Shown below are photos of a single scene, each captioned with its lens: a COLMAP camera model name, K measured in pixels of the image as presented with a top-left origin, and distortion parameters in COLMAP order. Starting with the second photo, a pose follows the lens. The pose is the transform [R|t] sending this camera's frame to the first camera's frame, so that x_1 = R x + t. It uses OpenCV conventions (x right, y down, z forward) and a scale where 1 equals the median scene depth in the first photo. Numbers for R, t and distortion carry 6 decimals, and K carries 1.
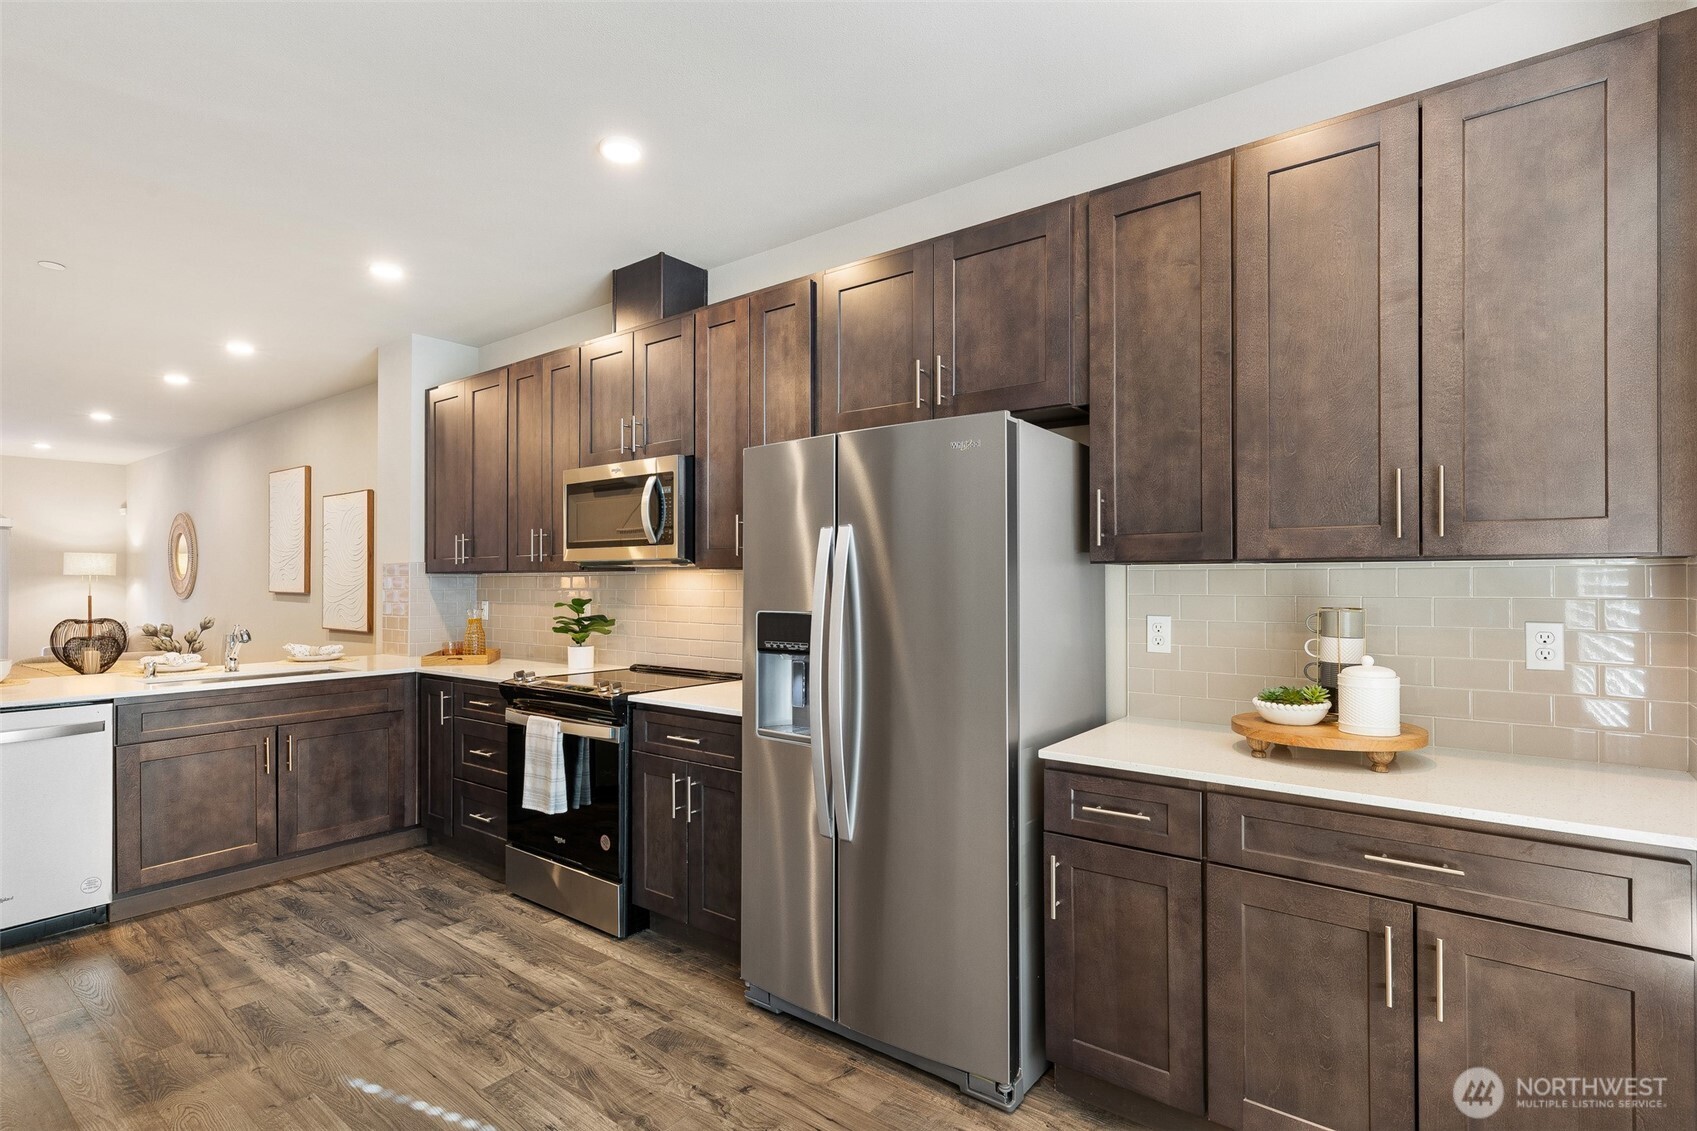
lens RADIAL K [[812.0, 0, 852.8], [0, 812.0, 591.3], [0, 0, 1]] dist [0.006423, -0.003507]
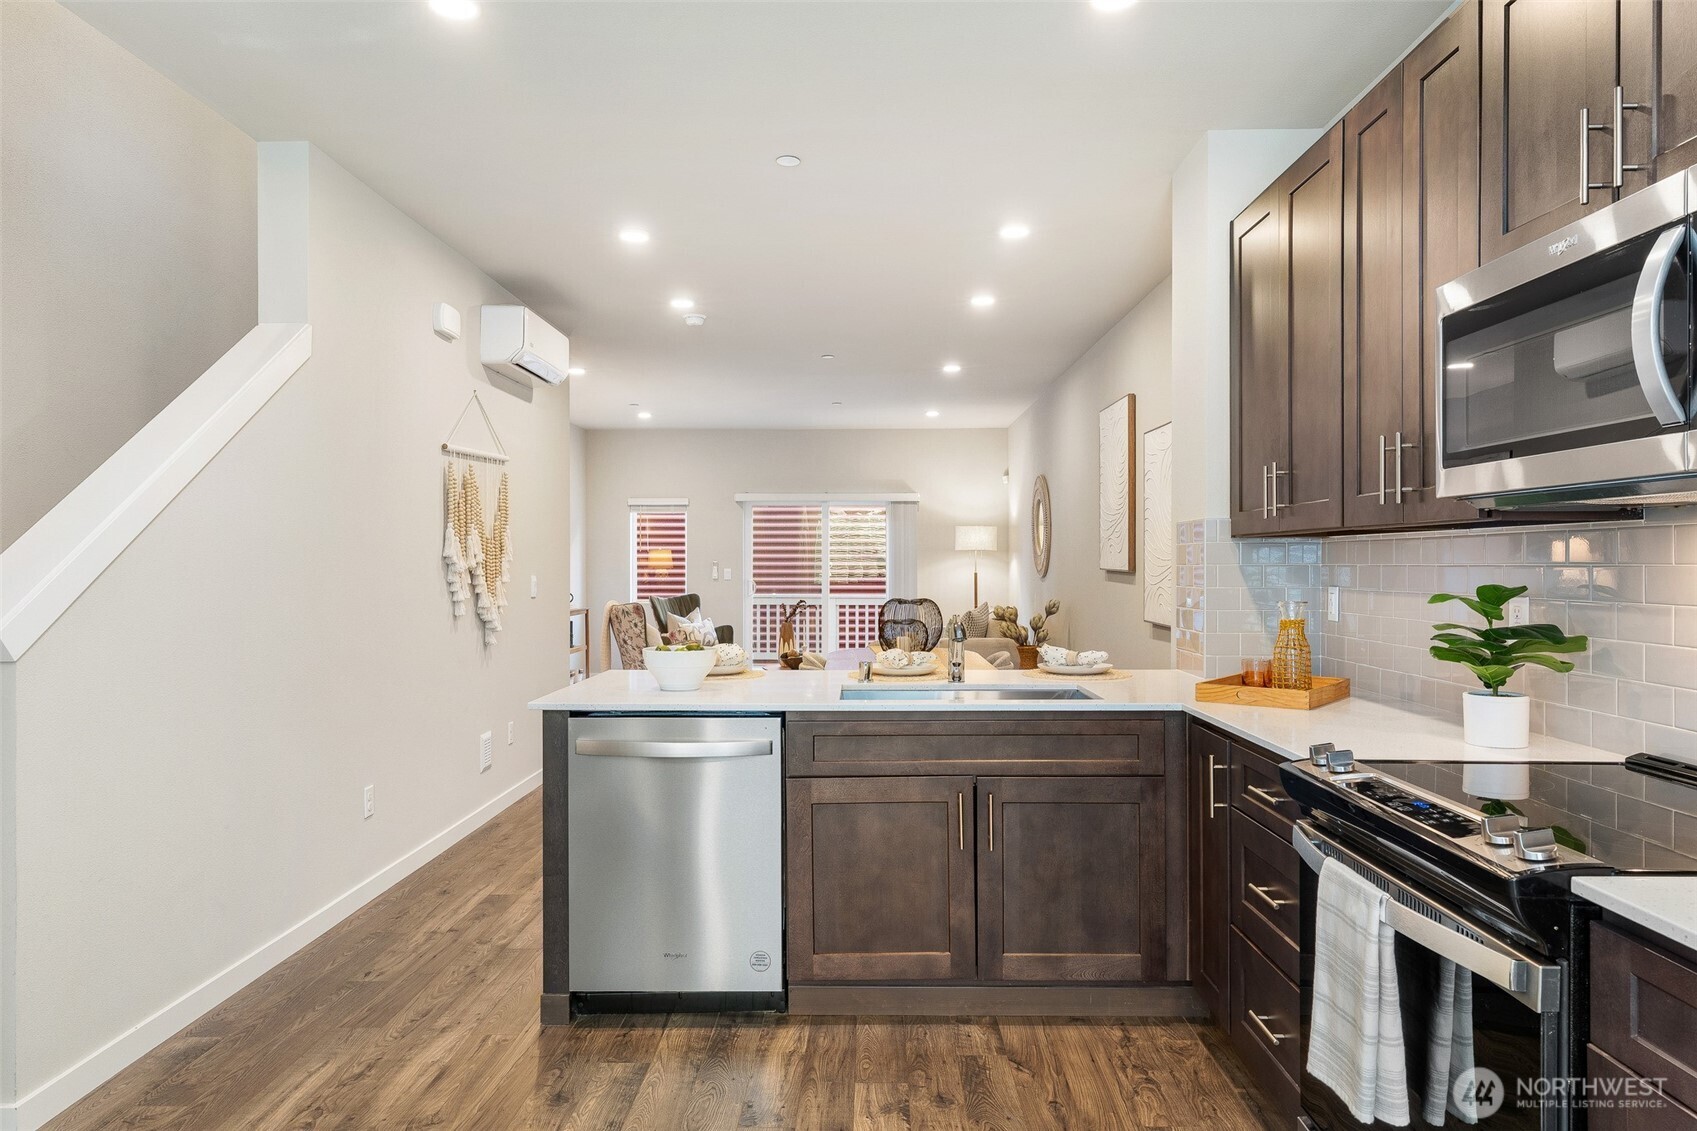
lens RADIAL K [[1082.3, 0, 865.0], [0, 1082.3, 559.8], [0, 0, 1]] dist [0.007012, 0.000966]
pose [[0.597925, -0.001197, -0.801551, -0.073261], [-0.008091, 0.999939, -0.007528, 0.002202], [0.801512, 0.010986, 0.597878, 0.399570]]
